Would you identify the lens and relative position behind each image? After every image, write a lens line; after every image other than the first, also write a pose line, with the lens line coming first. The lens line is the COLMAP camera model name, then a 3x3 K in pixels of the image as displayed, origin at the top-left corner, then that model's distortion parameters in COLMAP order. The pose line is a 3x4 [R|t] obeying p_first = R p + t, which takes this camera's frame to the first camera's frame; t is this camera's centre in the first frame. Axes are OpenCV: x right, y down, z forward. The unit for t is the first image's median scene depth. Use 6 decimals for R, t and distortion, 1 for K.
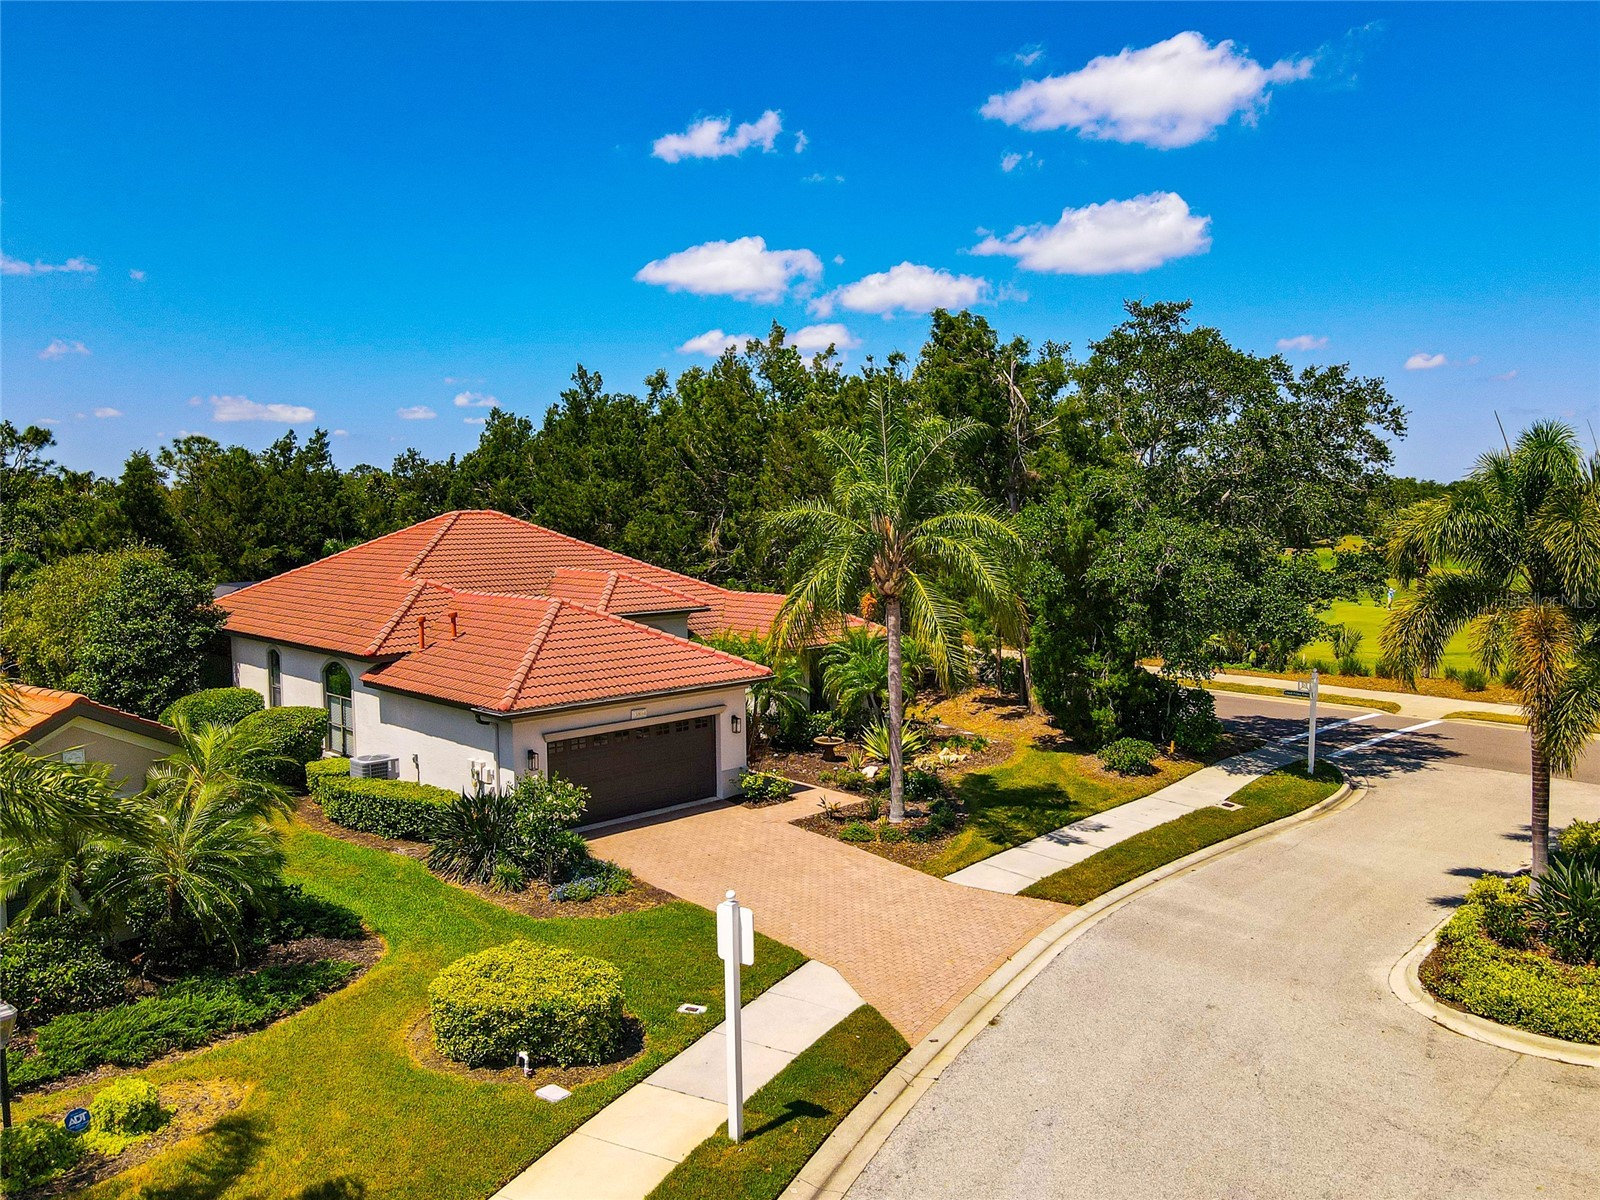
lens RADIAL K [[1170.2, 0, 797.5], [0, 1170.2, 594.5], [0, 0, 1]] dist [-0.001689, 0.001330]
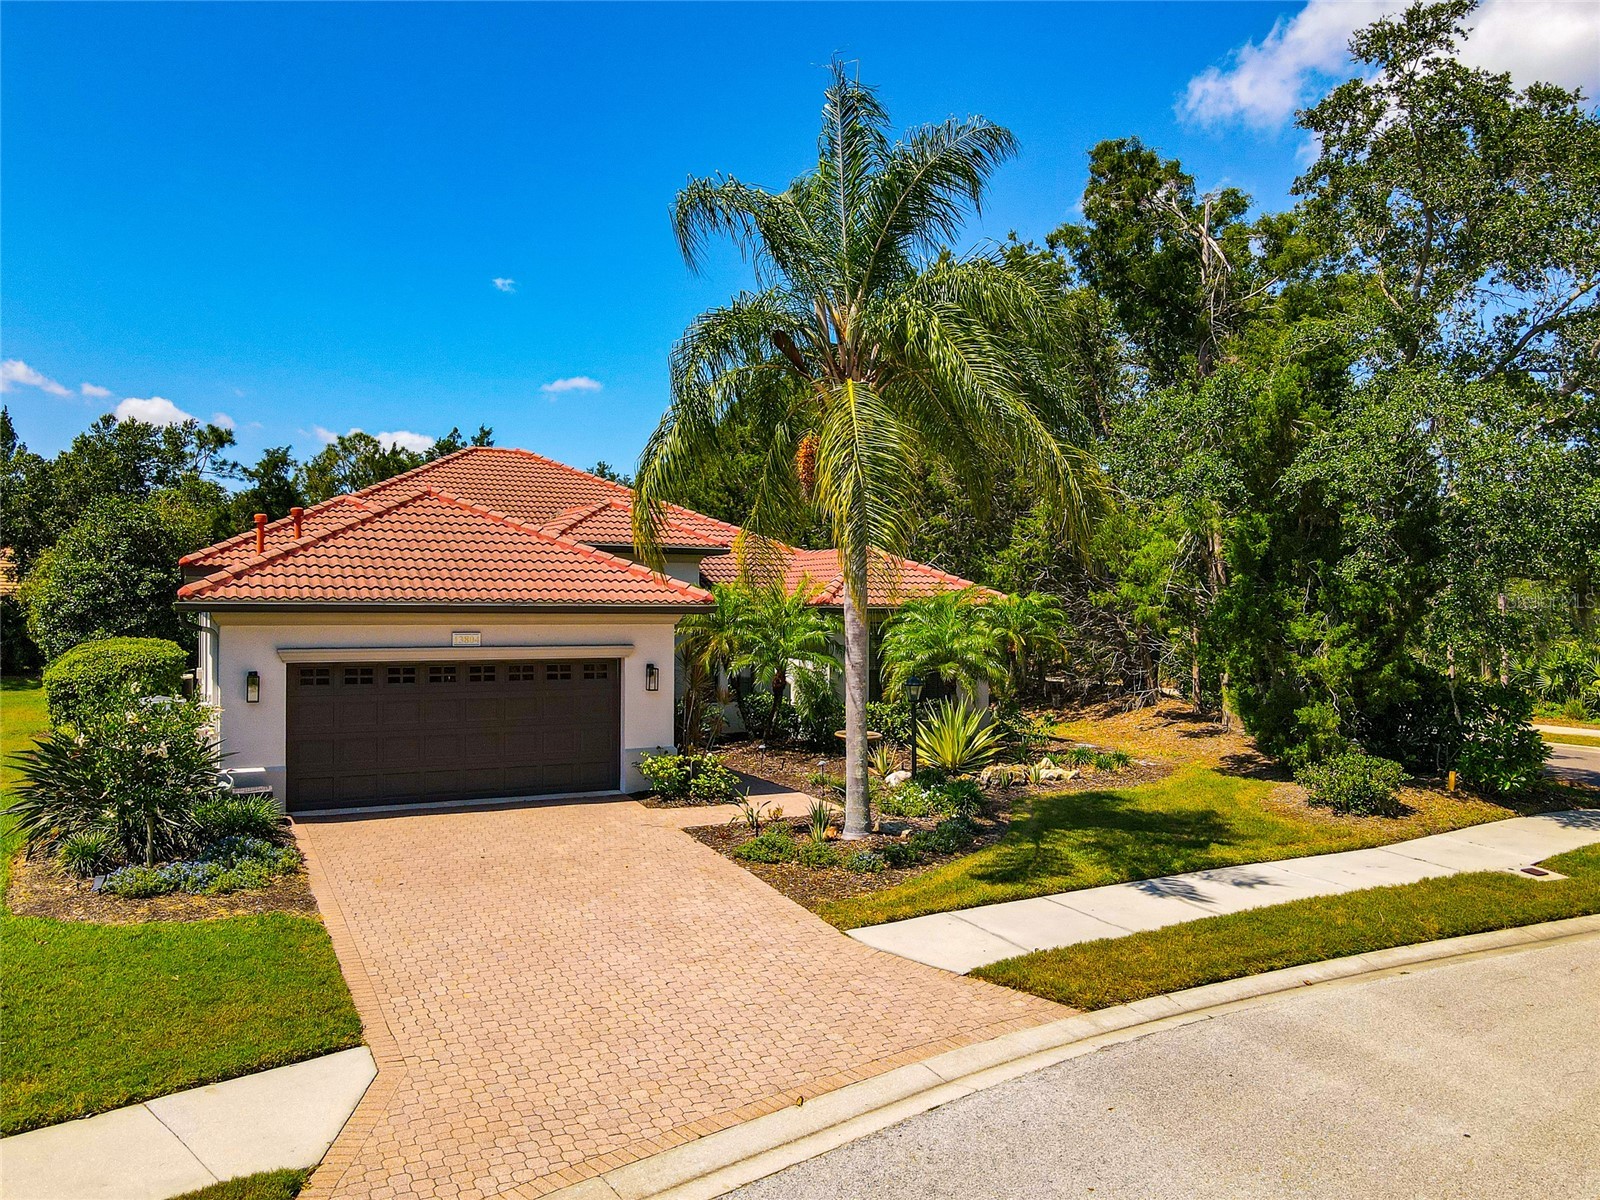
lens RADIAL K [[1193.3, 0, 795.0], [0, 1193.3, 602.8], [0, 0, 1]] dist [0.000907, 0.005121]
pose [[0.959357, 0.017789, -0.281634, 0.219490], [-0.038291, 0.996987, -0.067460, 0.119913], [0.279585, 0.075502, 0.957148, 0.426907]]
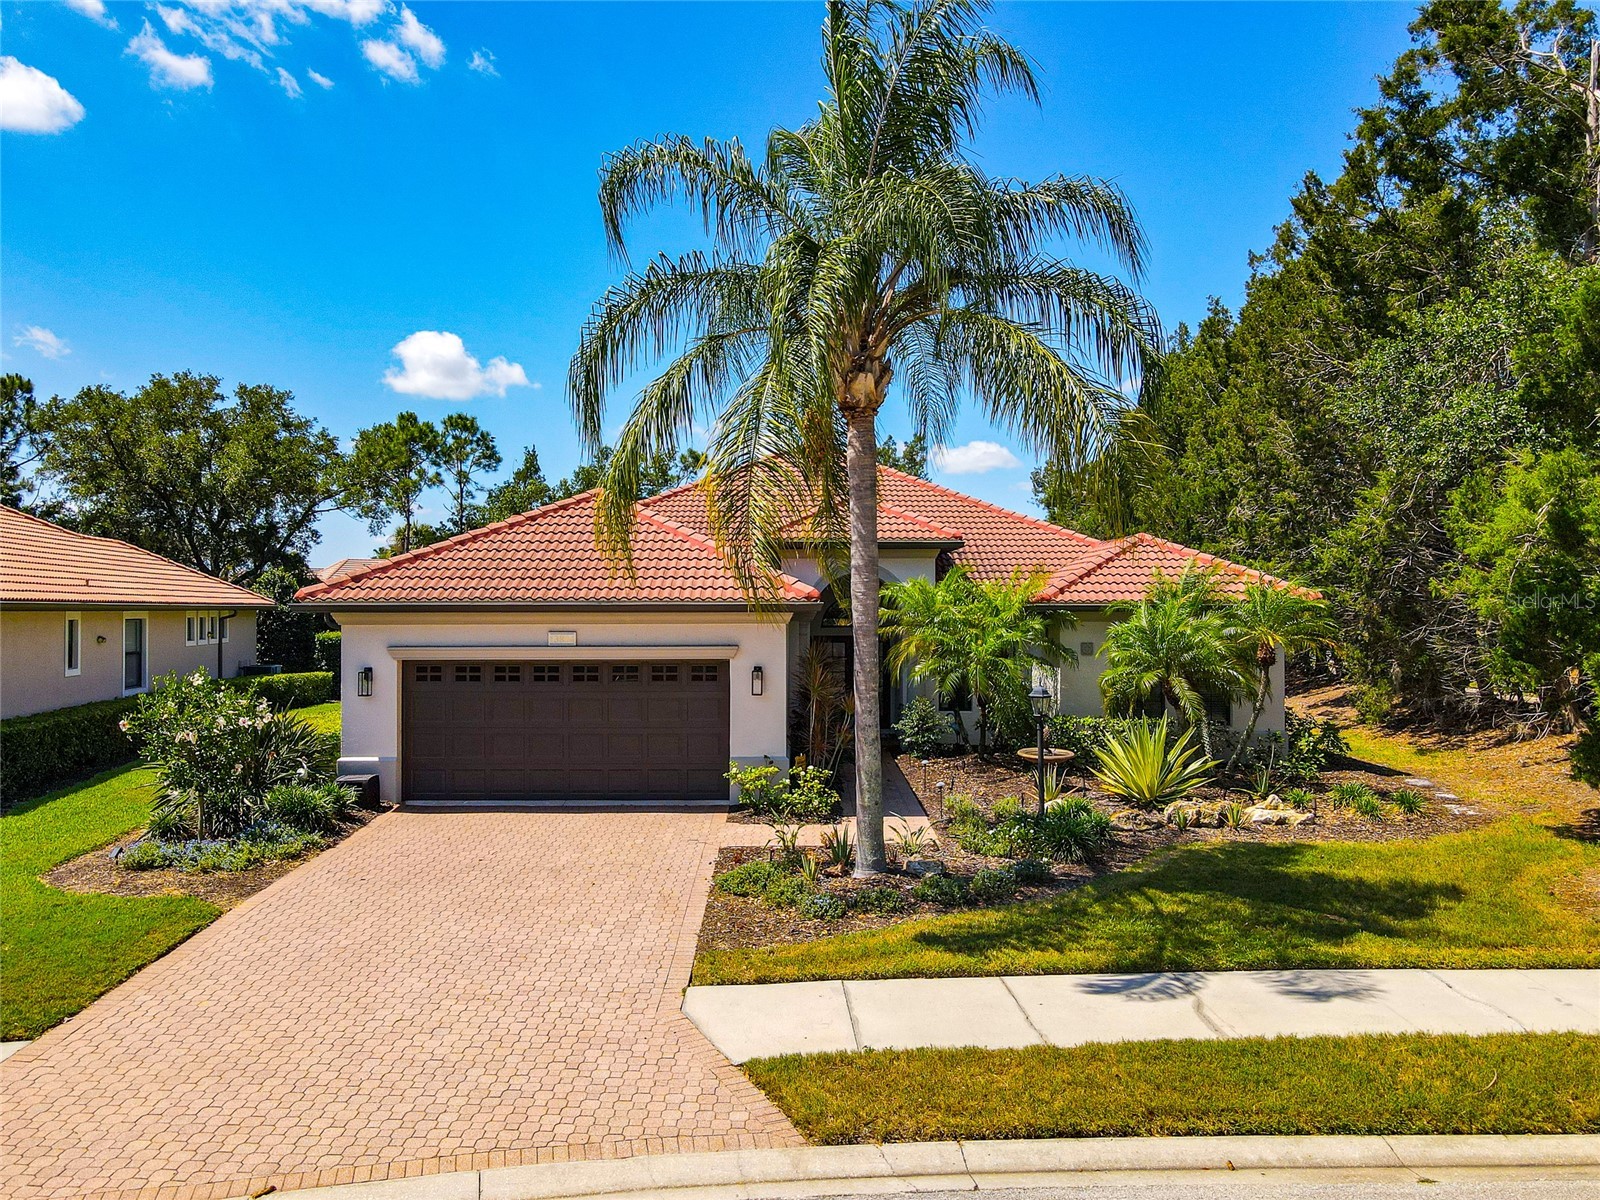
lens RADIAL K [[1176.3, 0, 791.3], [0, 1176.3, 599.0], [0, 0, 1]] dist [0.010313, 0.001309]
pose [[0.728715, 0.008083, -0.684769, 0.396631], [-0.056938, 0.997183, -0.048822, 0.105221], [0.682446, 0.074567, 0.727123, 0.617717]]
